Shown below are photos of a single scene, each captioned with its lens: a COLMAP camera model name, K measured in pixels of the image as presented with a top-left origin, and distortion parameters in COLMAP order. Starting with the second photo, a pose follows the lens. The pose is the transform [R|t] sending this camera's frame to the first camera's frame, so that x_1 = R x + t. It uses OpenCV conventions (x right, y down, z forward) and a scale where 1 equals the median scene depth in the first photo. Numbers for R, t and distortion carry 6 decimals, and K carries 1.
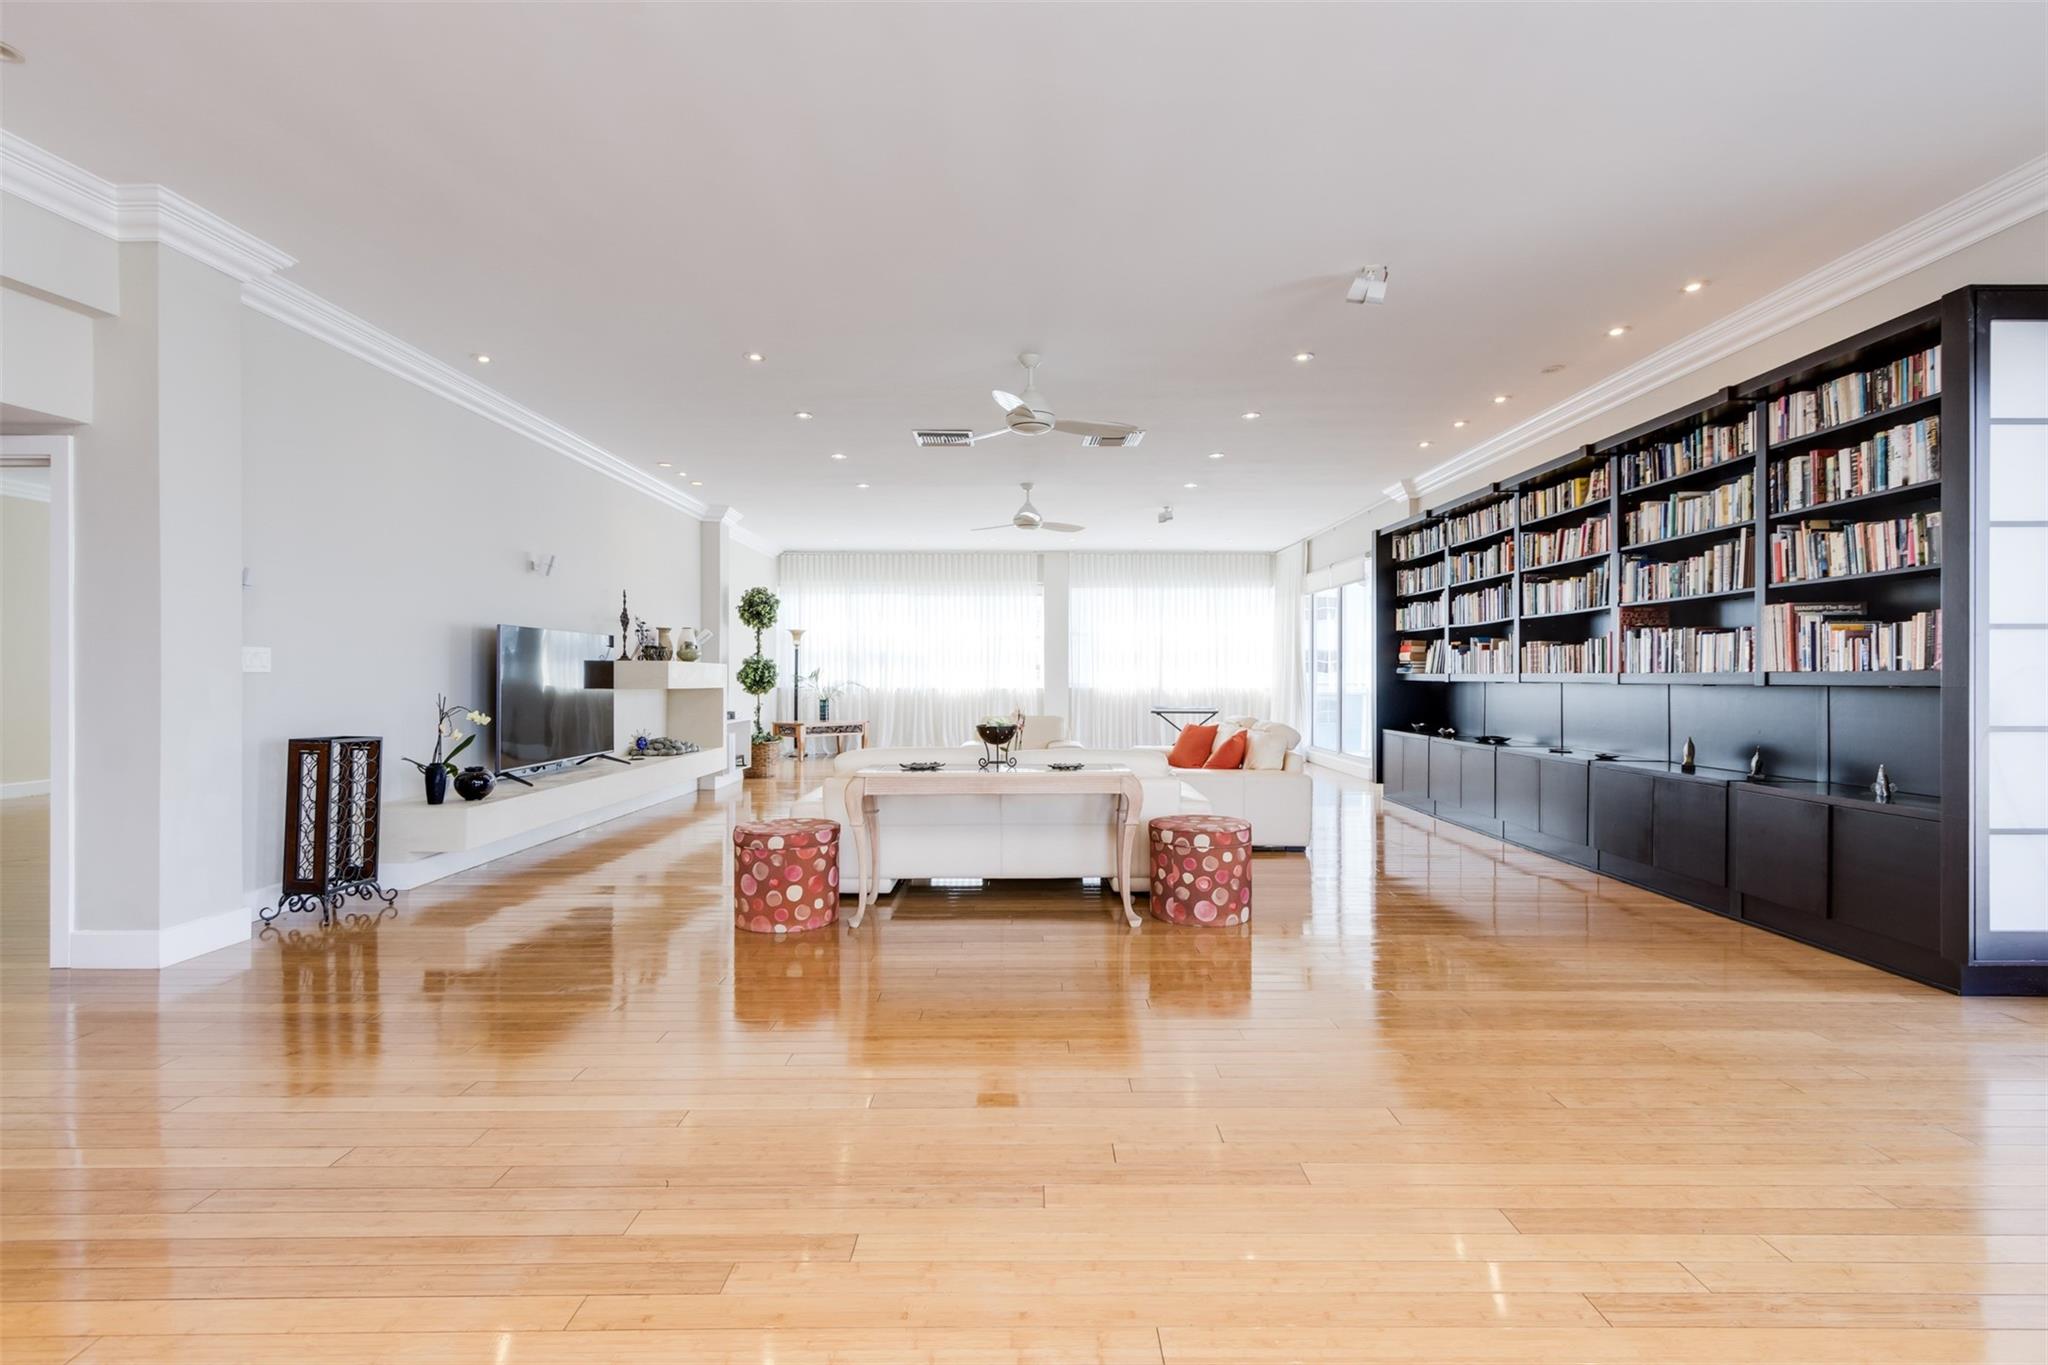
lens RADIAL K [[920.8, 0, 1037.1], [0, 920.8, 677.8], [0, 0, 1]] dist [0.003714, -0.000146]
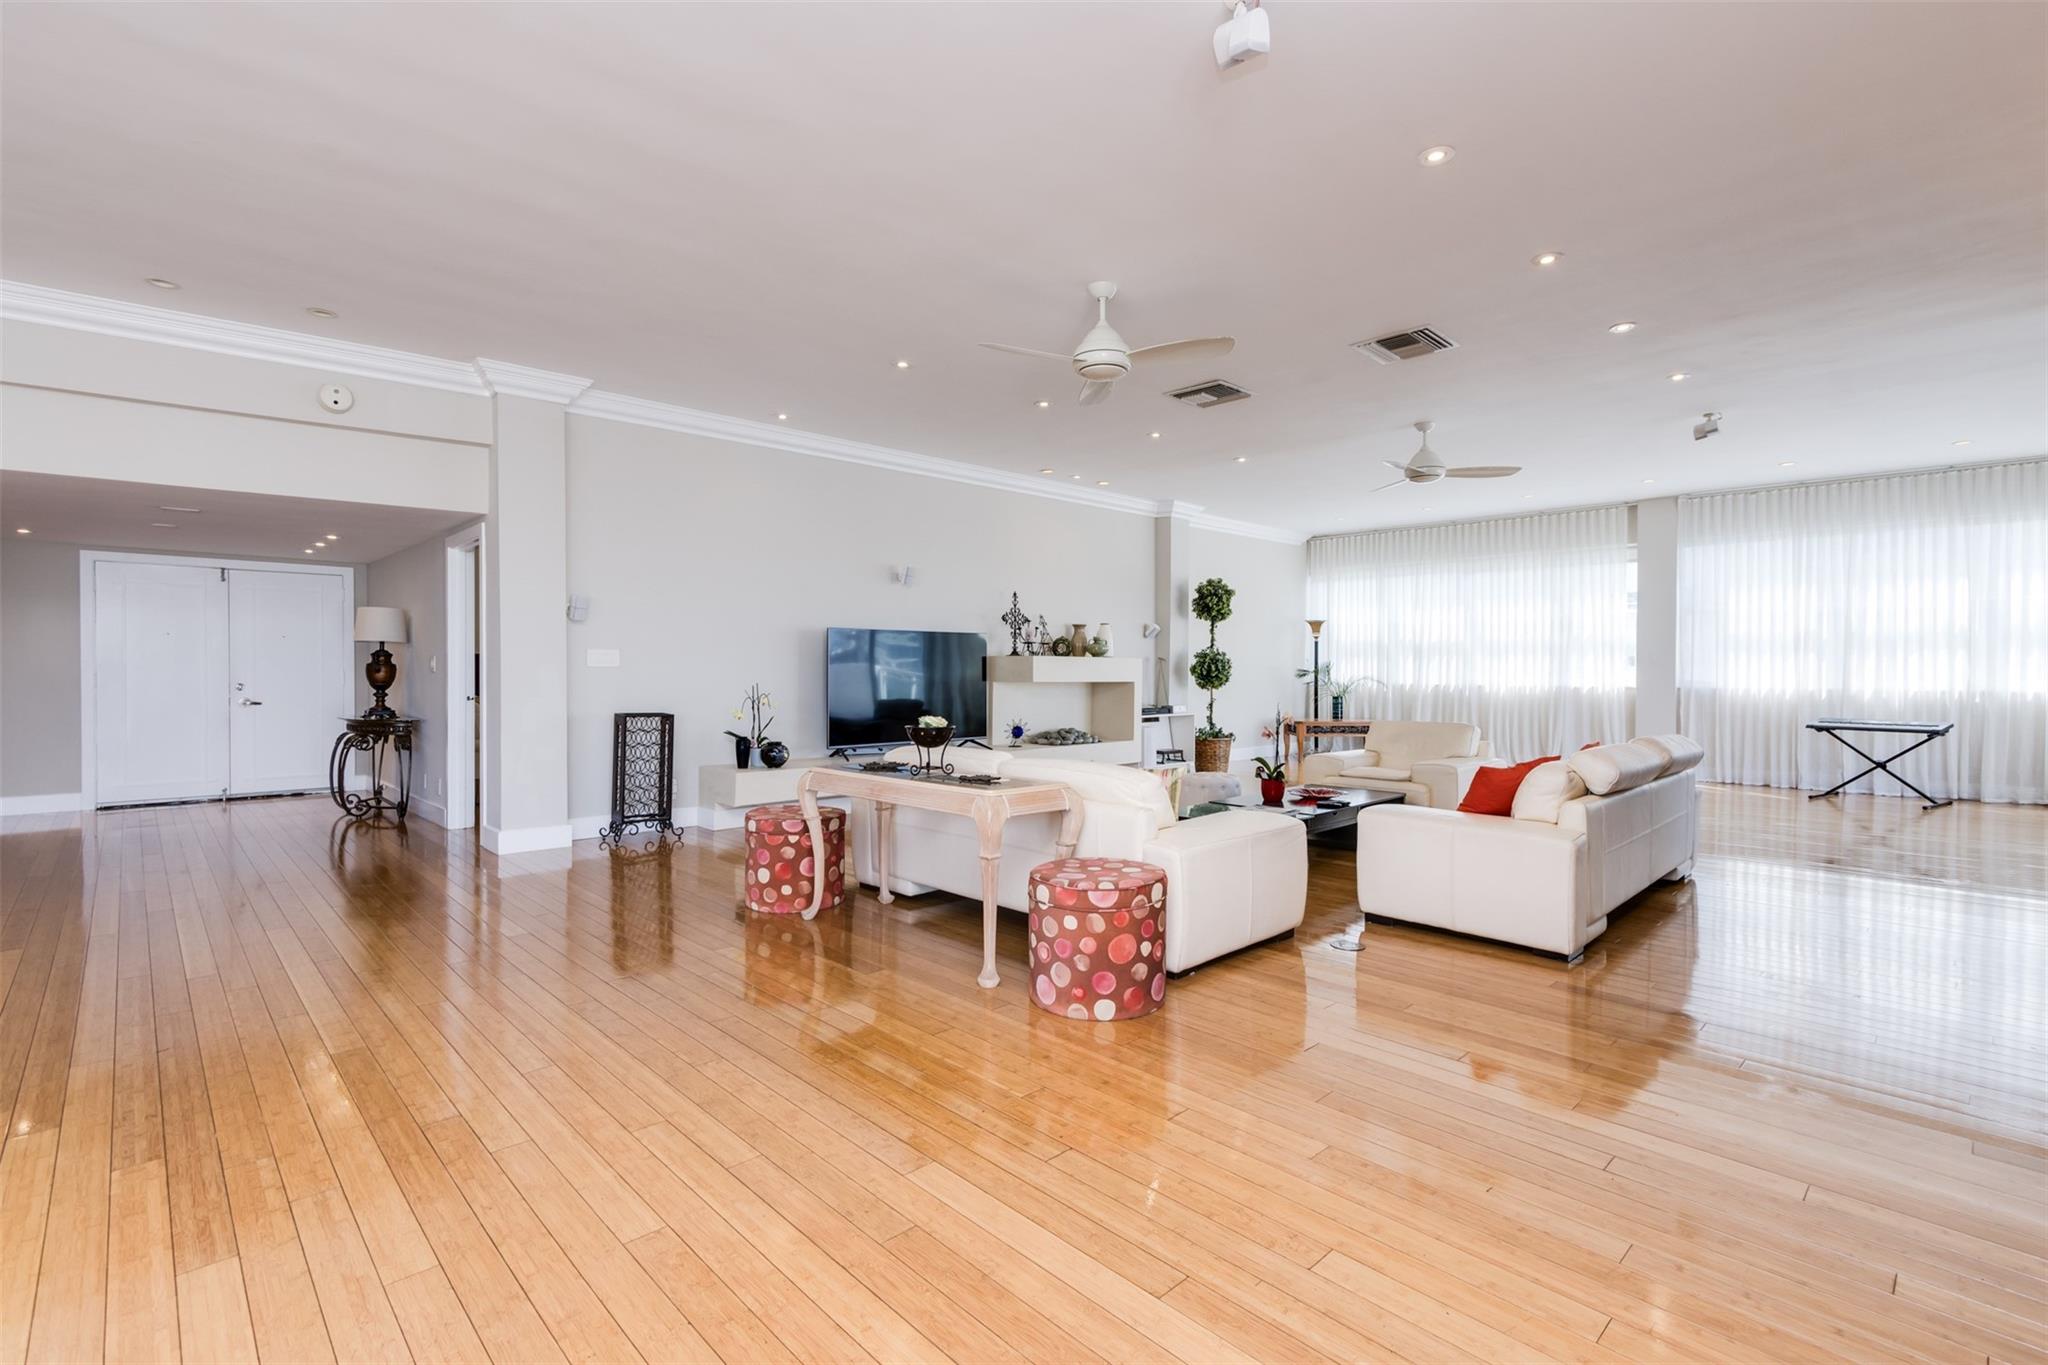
lens RADIAL K [[934.2, 0, 1047.1], [0, 934.2, 678.8], [0, 0, 1]] dist [0.001531, -0.000055]
pose [[0.696963, 0.008538, -0.717057, 0.624662], [-0.003240, 0.999956, 0.008758, -0.001923], [0.717100, -0.003781, 0.696960, 0.417378]]
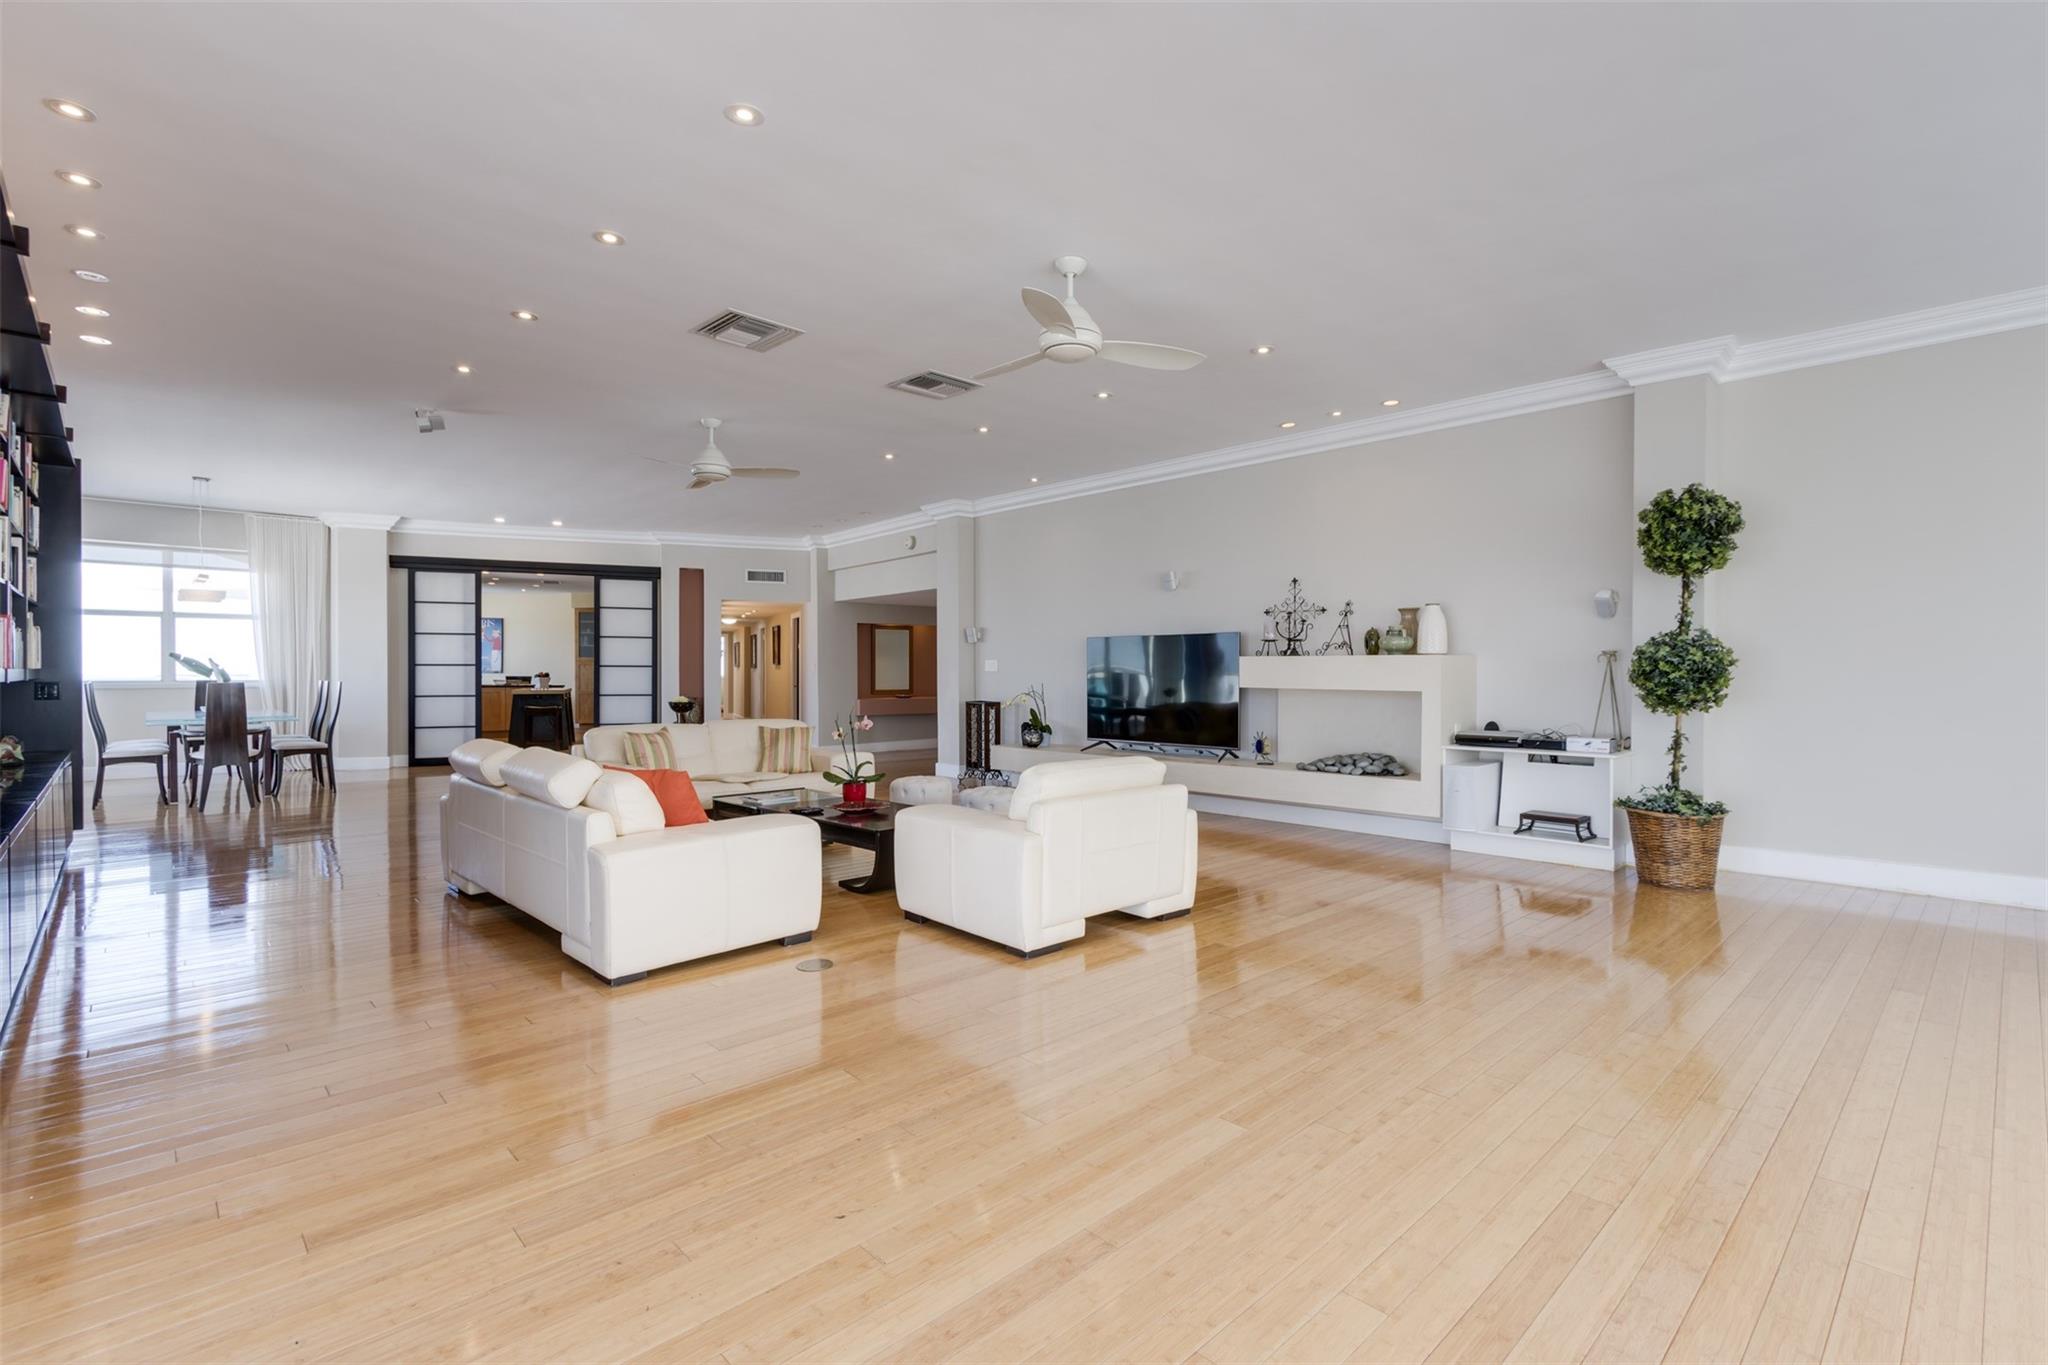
lens RADIAL K [[955.1, 0, 1056.8], [0, 955.1, 681.5], [0, 0, 1]] dist [0.000549, 0.000109]
pose [[-0.723860, 0.006500, -0.689917, 0.608053], [-0.002009, 0.999932, 0.011528, -0.006864], [0.689944, 0.009731, -0.723797, 2.551708]]
